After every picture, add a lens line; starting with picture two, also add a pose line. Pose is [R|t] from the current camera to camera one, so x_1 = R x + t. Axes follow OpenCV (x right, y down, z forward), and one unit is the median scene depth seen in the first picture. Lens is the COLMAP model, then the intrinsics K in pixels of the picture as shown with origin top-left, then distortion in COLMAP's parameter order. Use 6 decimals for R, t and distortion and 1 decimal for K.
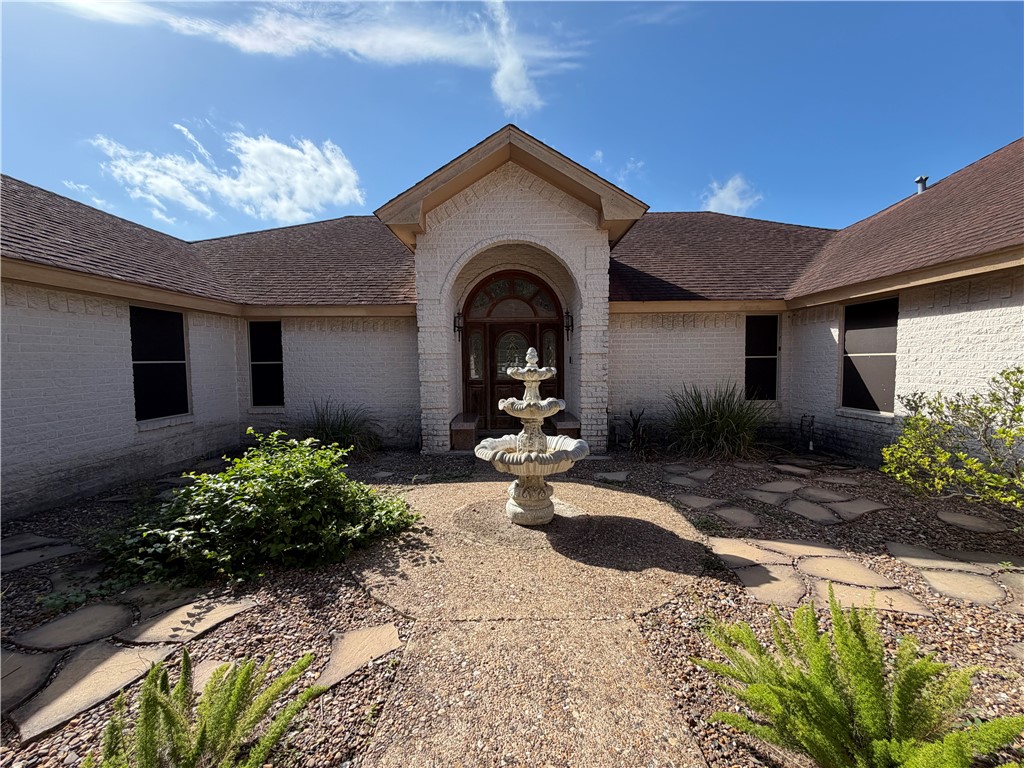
lens RADIAL K [[408.4, 0, 512.0], [0, 408.4, 384.0], [0, 0, 1]] dist [0.000124, -0.000237]
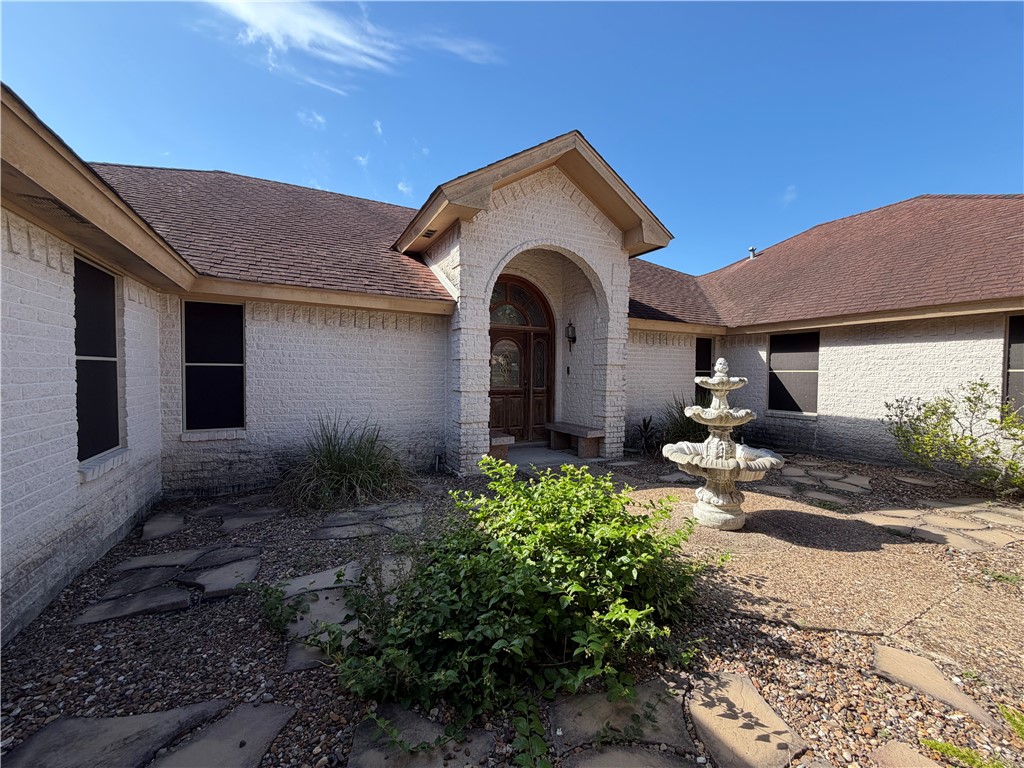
lens RADIAL K [[408.4, 0, 512.0], [0, 408.4, 384.0], [0, 0, 1]] dist [0.000124, -0.000237]
pose [[0.883224, 0.006229, 0.468910, -0.606873], [0.005938, 0.999683, -0.024465, -0.000616], [-0.468914, 0.024393, 0.882907, 0.220815]]
